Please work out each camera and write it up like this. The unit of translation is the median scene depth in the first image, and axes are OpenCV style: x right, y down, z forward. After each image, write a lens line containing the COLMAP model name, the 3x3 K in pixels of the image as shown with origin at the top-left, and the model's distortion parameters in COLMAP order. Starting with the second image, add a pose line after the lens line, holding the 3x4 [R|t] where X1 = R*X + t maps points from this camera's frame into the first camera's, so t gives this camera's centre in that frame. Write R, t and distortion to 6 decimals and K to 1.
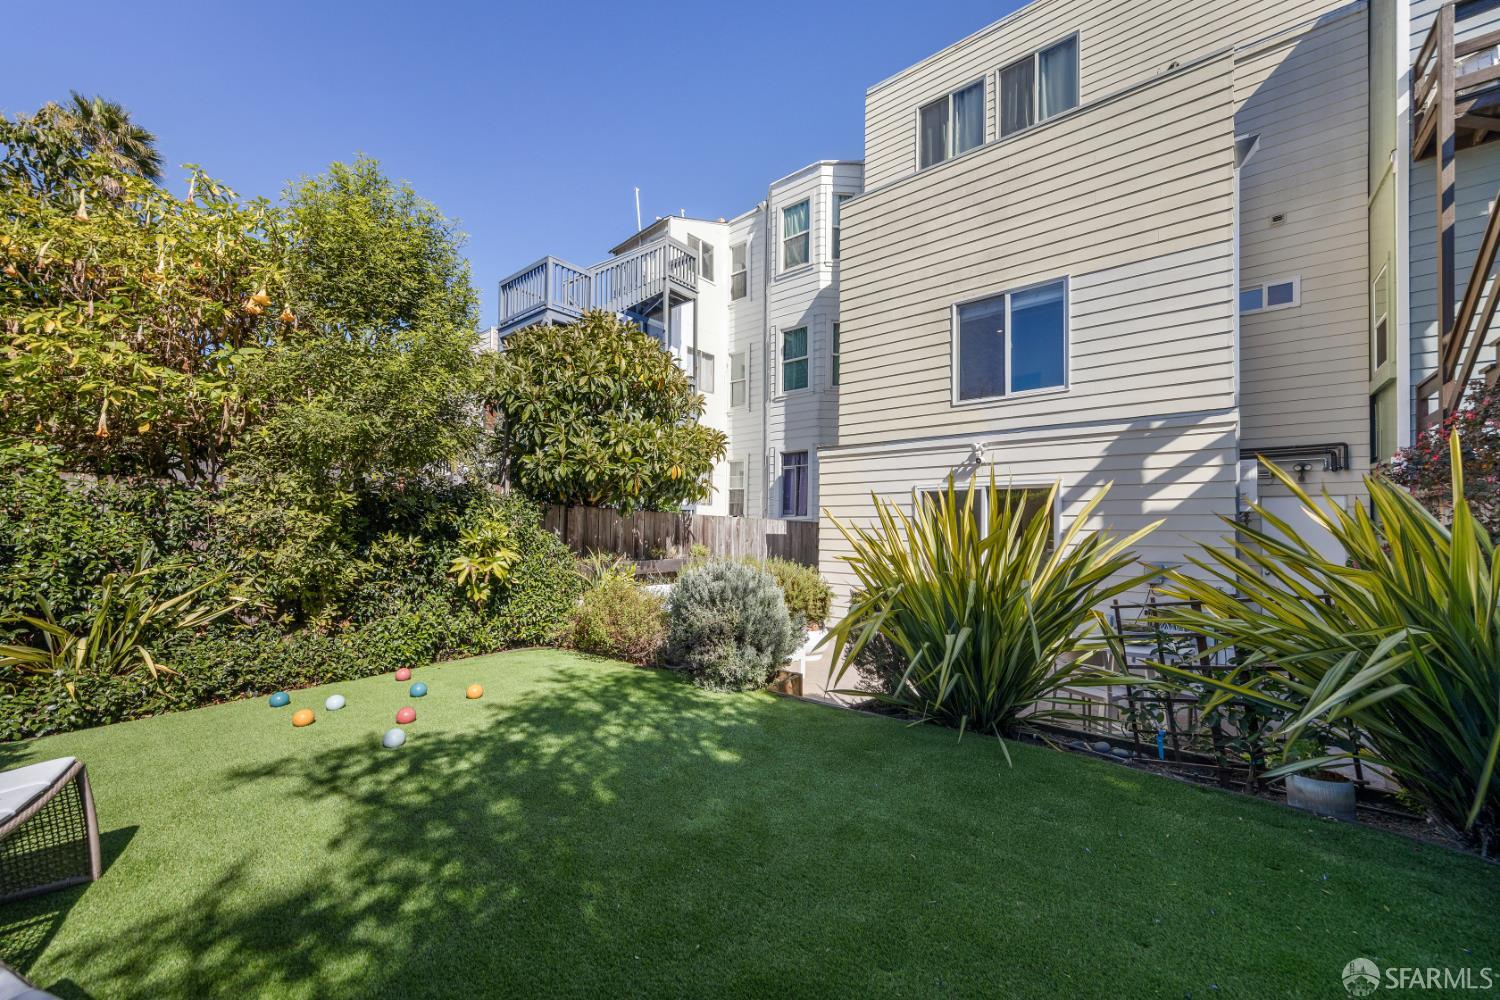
lens RADIAL K [[568.2, 0, 745.9], [0, 568.2, 518.8], [0, 0, 1]] dist [0.008734, -0.000297]
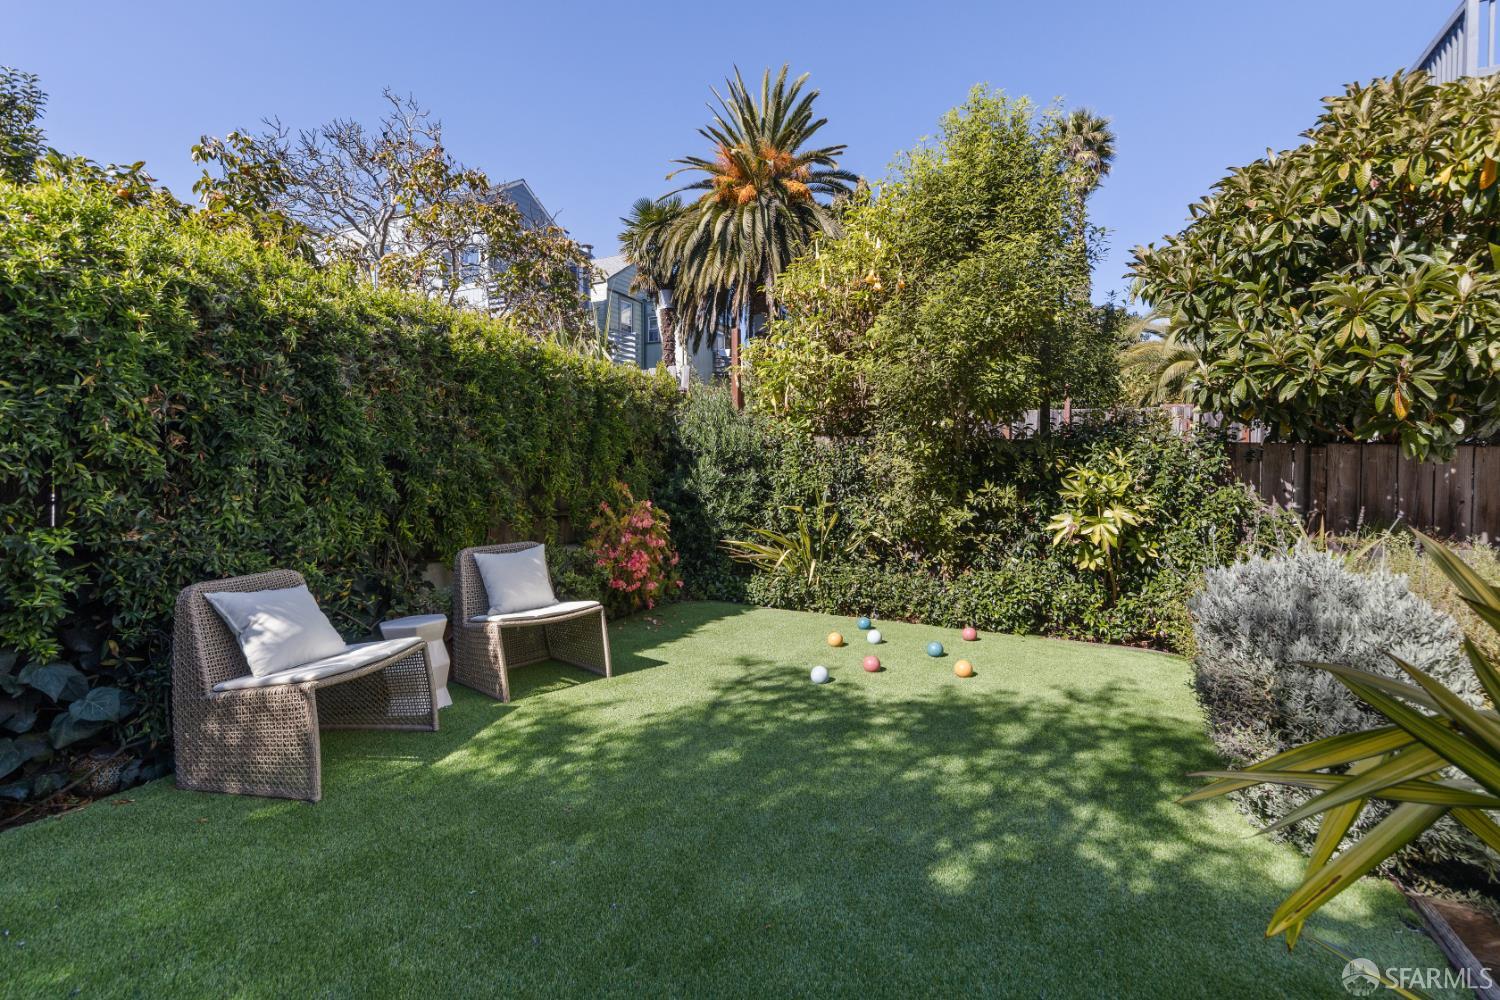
lens RADIAL K [[652.8, 0, 754.4], [0, 652.8, 479.1], [0, 0, 1]] dist [0.004360, 0.000058]
pose [[0.208232, 0.014575, -0.977971, 0.274312], [0.002650, 0.999877, 0.015465, 0.002153], [0.978076, -0.005812, 0.208168, 0.326142]]
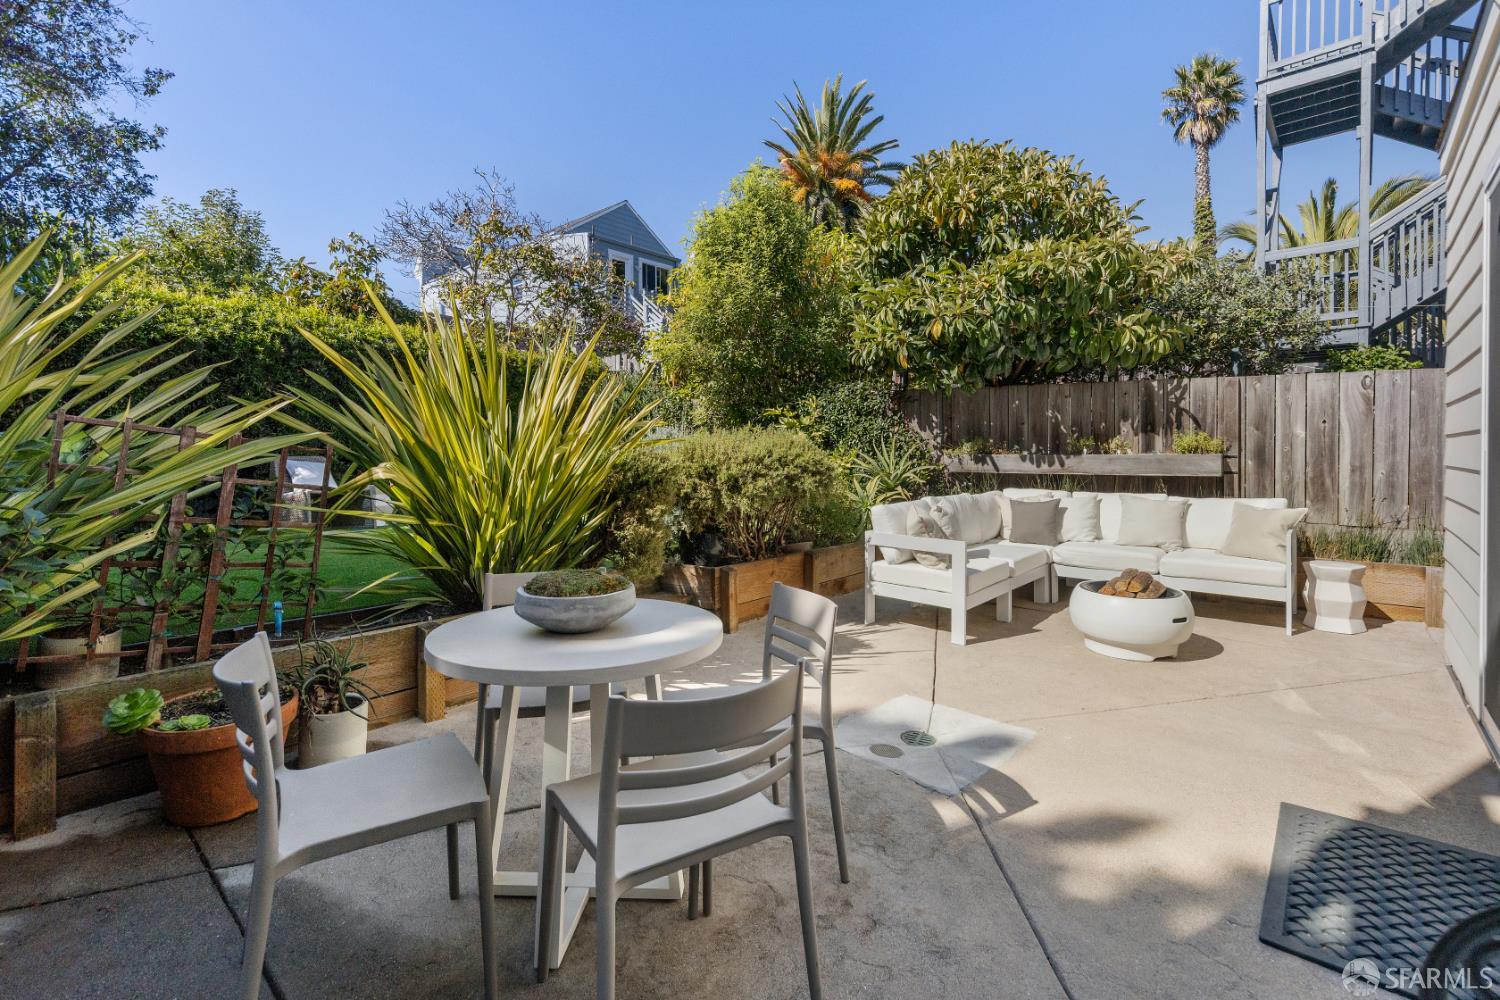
lens RADIAL K [[662.6, 0, 756.1], [0, 662.6, 456.7], [0, 0, 1]] dist [0.001904, 0.000005]
pose [[-0.028216, 0.002128, -0.999600, 0.819314], [0.016447, 0.999863, 0.001665, 0.086922], [0.999467, -0.016393, -0.028248, 0.849991]]
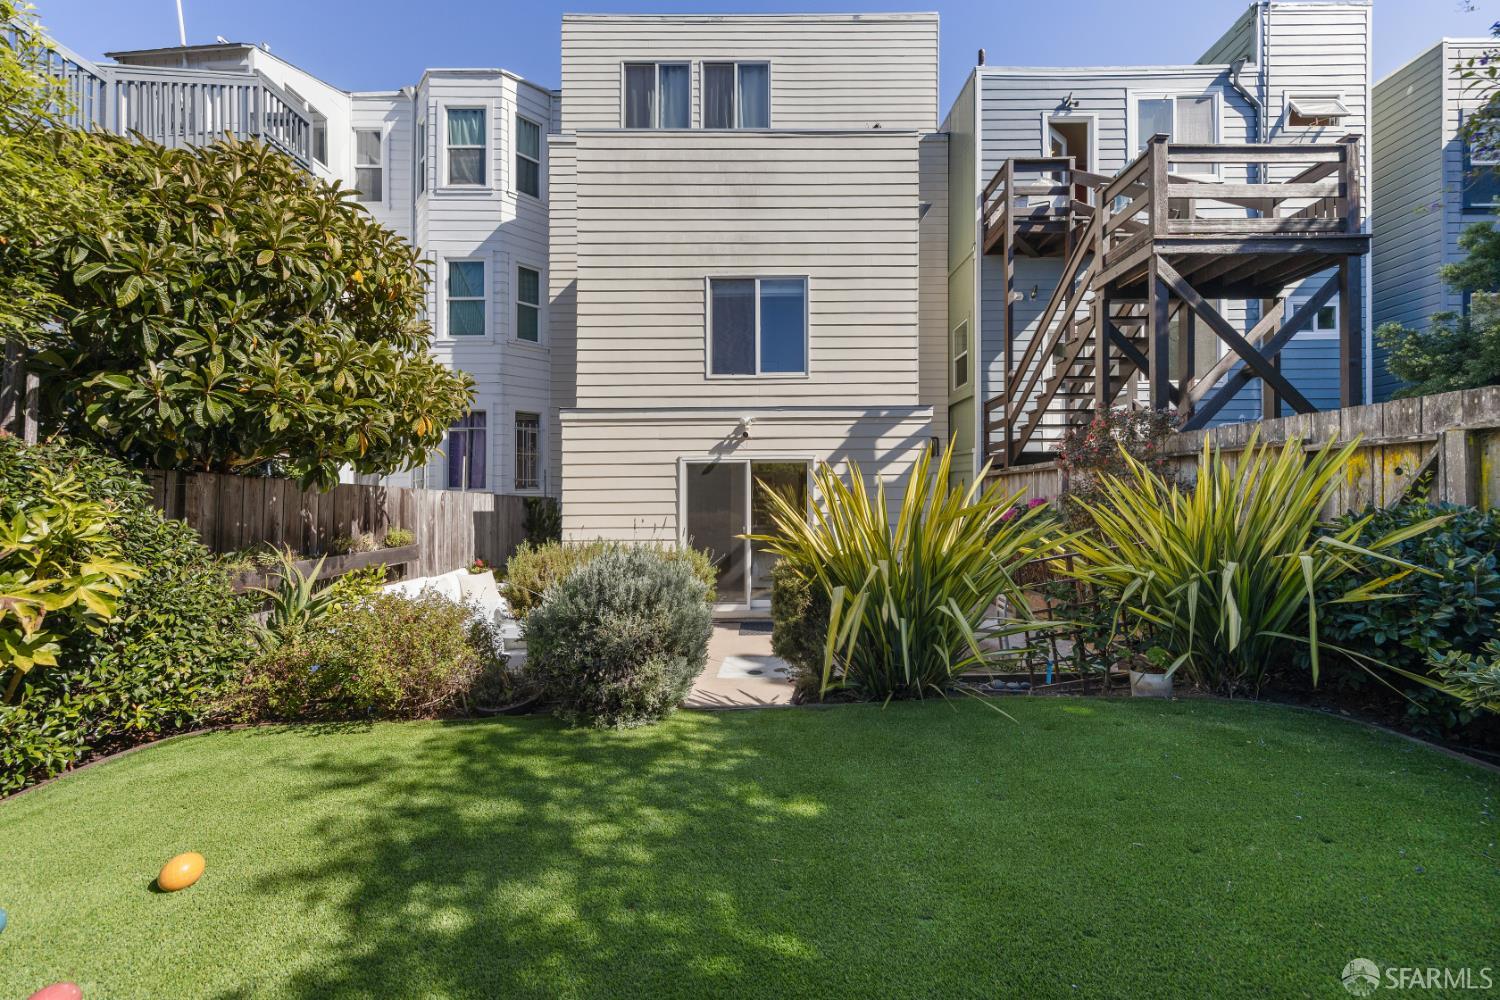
lens RADIAL K [[566.2, 0, 755.0], [0, 566.2, 496.4], [0, 0, 1]] dist [0.008719, -0.000067]
pose [[0.770155, -0.011866, 0.637747, -0.273066], [0.006129, 0.999918, 0.011203, -0.001916], [-0.637828, -0.004719, 0.770165, 0.228649]]
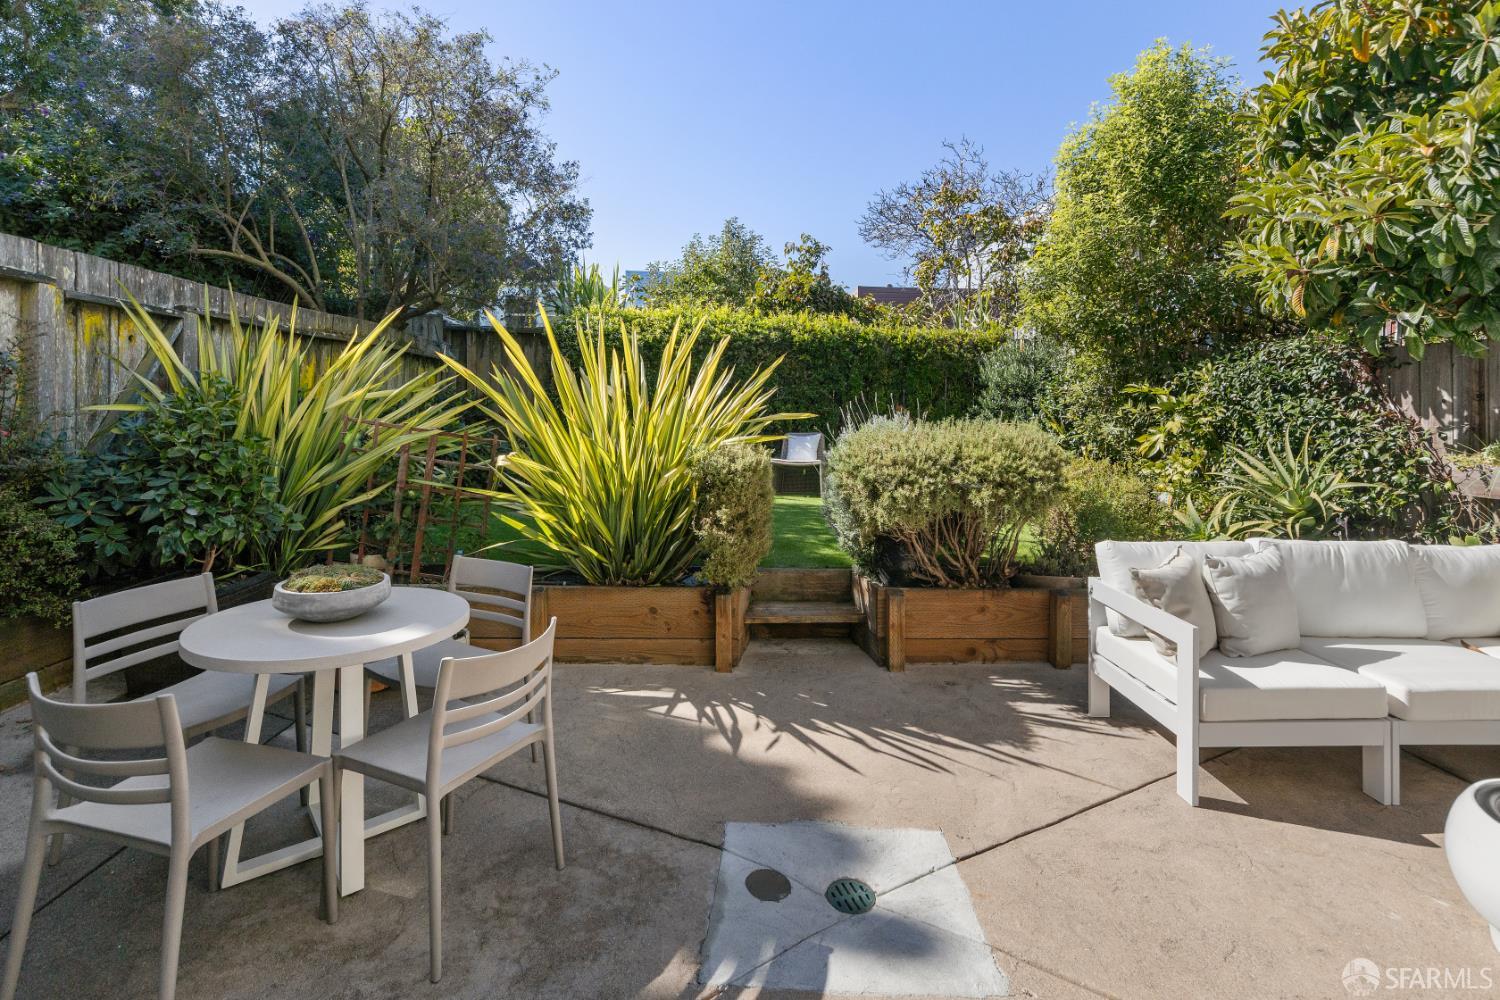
lens RADIAL K [[684.3, 0, 750.6], [0, 684.3, 416.4], [0, 0, 1]] dist [0.004263, 0.000436]
pose [[-0.750302, -0.012148, -0.660983, 0.593143], [-0.007886, 0.999924, -0.009426, 0.057864], [0.661048, -0.001860, -0.750341, 1.192545]]
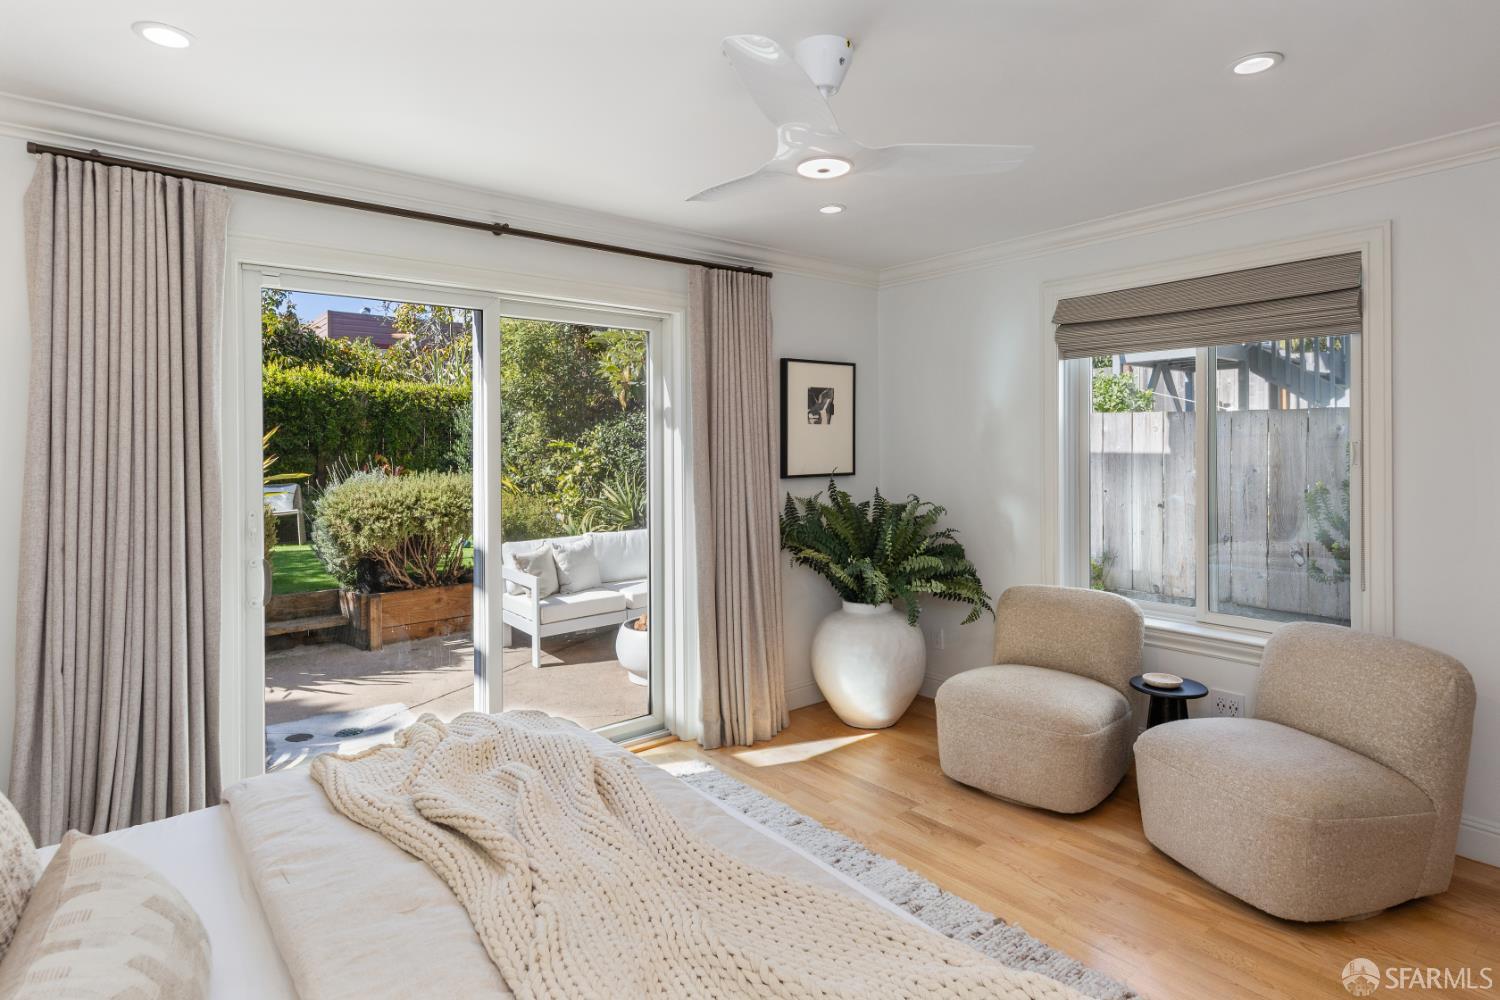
lens RADIAL K [[791.4, 0, 760.2], [0, 791.4, 431.5], [0, 0, 1]] dist [0.005164, -0.000111]
pose [[-0.189425, -0.021720, -0.981655, 1.017930], [0.022318, 0.999402, -0.026419, 0.034076], [0.981641, -0.026913, -0.188827, 1.516593]]
